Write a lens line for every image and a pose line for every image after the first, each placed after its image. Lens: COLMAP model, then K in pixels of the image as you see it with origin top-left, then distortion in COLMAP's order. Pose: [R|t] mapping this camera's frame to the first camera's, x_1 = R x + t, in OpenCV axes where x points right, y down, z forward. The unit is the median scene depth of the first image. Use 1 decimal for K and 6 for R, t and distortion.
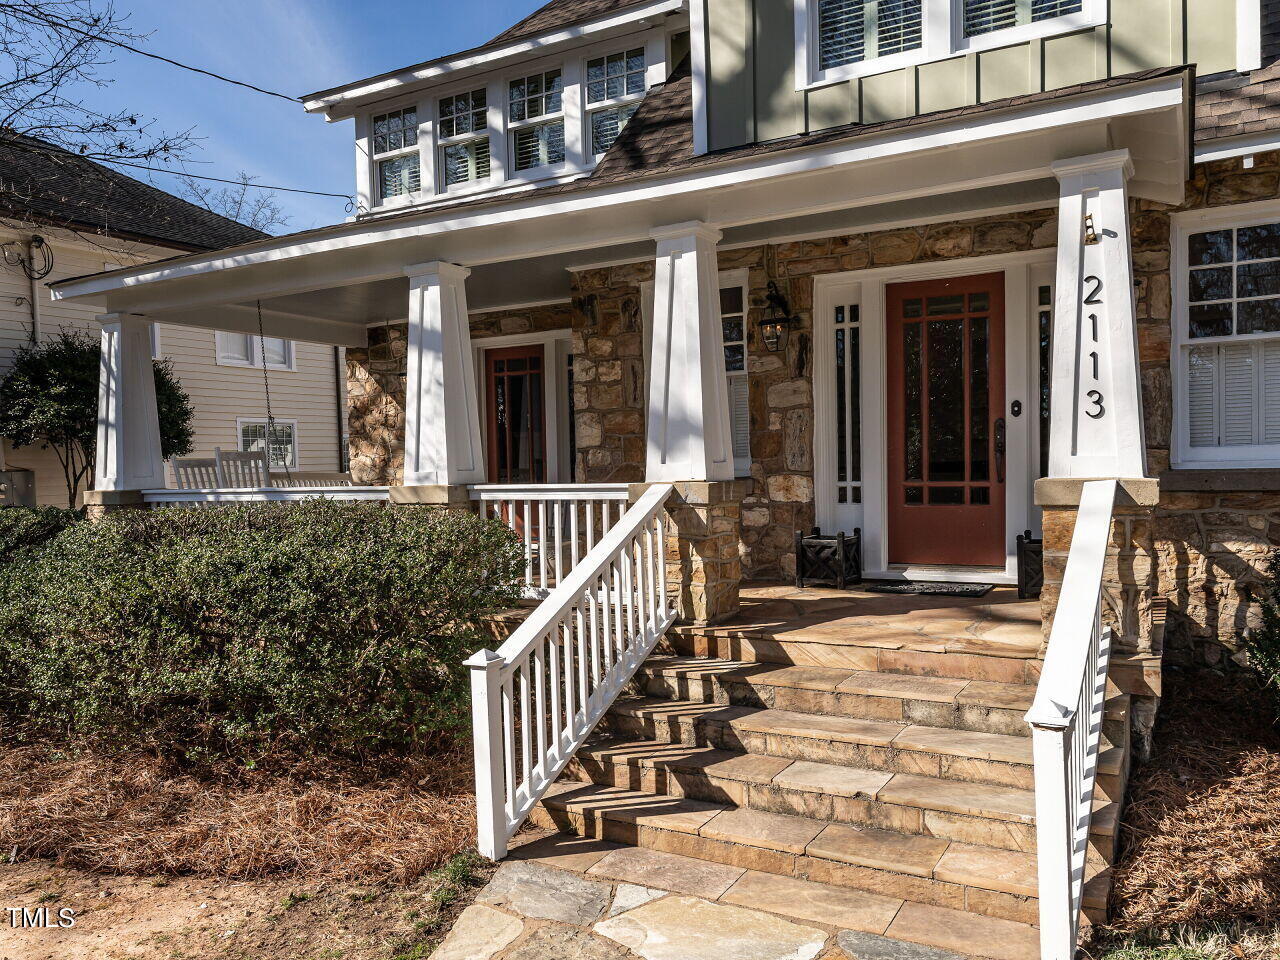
lens RADIAL K [[1042.6, 0, 672.5], [0, 1042.6, 501.4], [0, 0, 1]] dist [-0.001291, 0.004179]
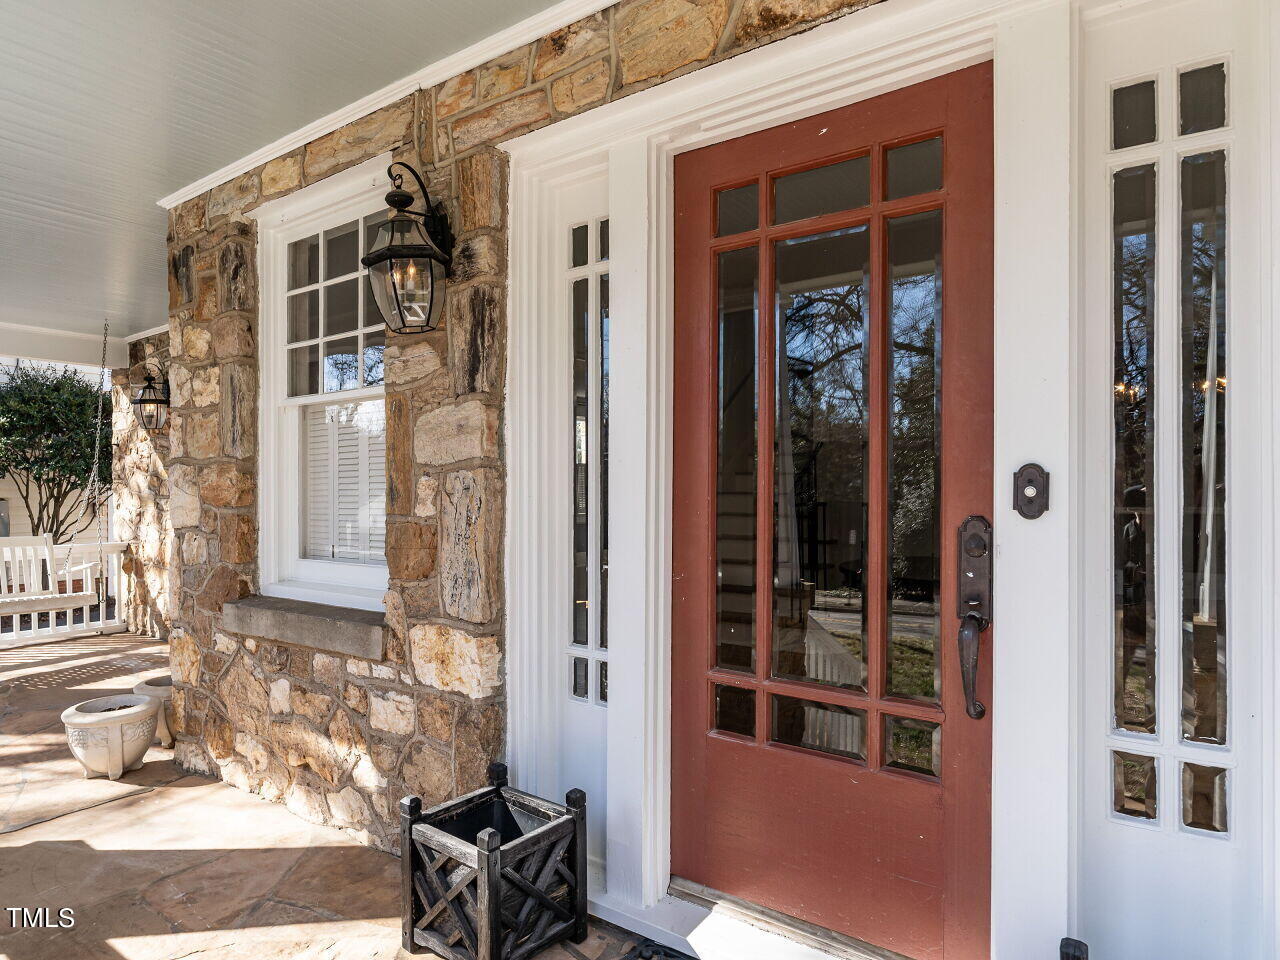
lens RADIAL K [[757.6, 0, 640.0], [0, 757.6, 480.0], [0, 0, 1]] dist [-0.007280, 0.000196]
pose [[0.991908, 0.019737, -0.125416, 0.225397], [-0.024994, 0.998868, -0.040477, -0.073893], [0.124475, 0.043284, 0.991278, 0.707365]]
